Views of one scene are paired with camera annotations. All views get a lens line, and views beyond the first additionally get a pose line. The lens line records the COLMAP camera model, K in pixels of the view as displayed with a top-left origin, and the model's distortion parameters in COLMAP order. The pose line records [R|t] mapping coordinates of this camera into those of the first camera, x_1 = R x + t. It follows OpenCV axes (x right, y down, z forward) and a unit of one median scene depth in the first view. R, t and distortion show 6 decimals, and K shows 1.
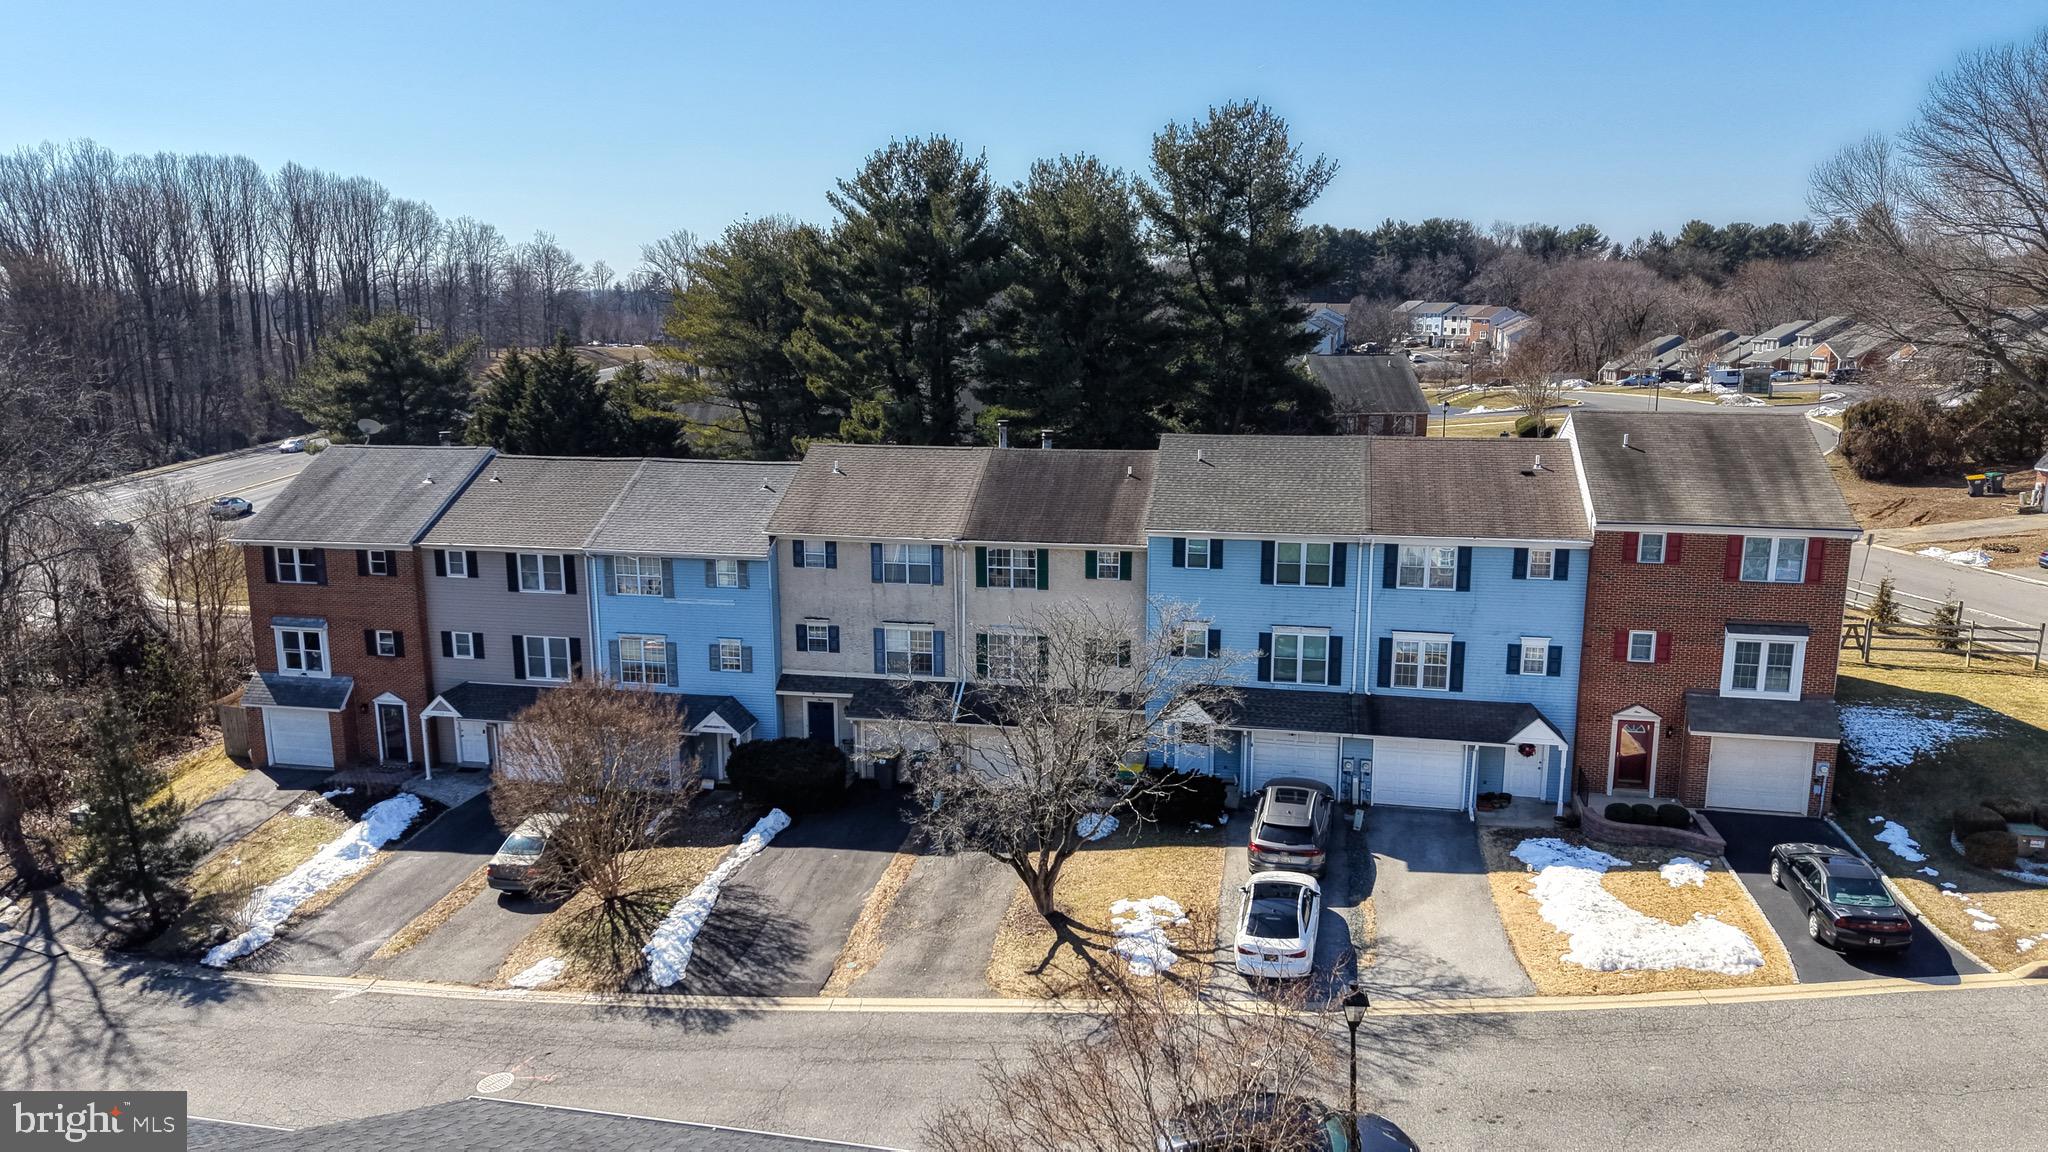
lens RADIAL K [[1322.7, 0, 1023.7], [0, 1322.7, 582.8], [0, 0, 1]] dist [0.002274, -0.004638]
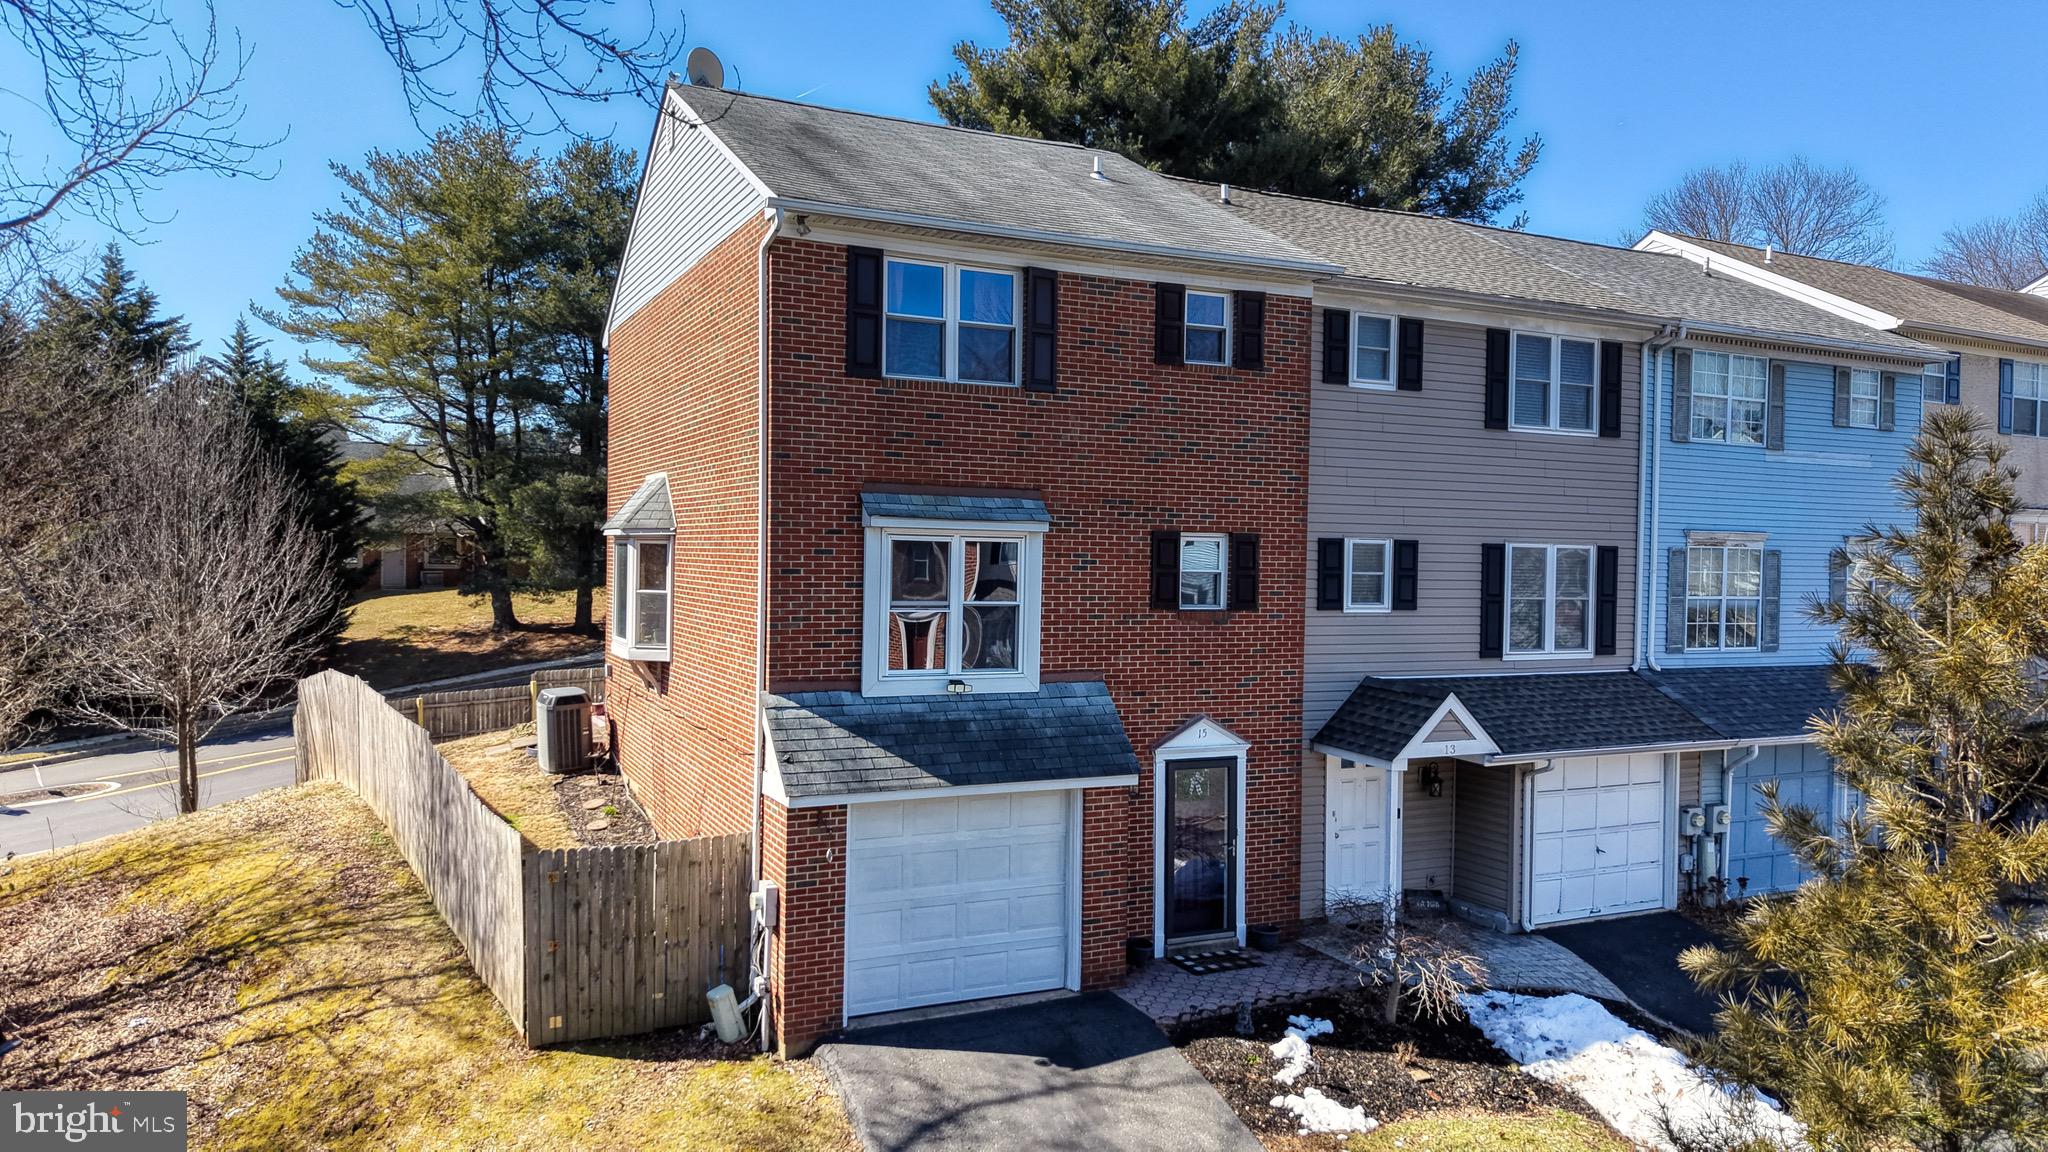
lens RADIAL K [[1373.7, 0, 1024.0], [0, 1373.7, 576.0], [0, 0, 1]] dist [0.066830, -0.060240]
pose [[0.803564, 0.002357, 0.595214, -0.728844], [0.103747, 0.984130, -0.143959, 0.092725], [-0.586108, 0.177431, 0.790567, 0.748980]]
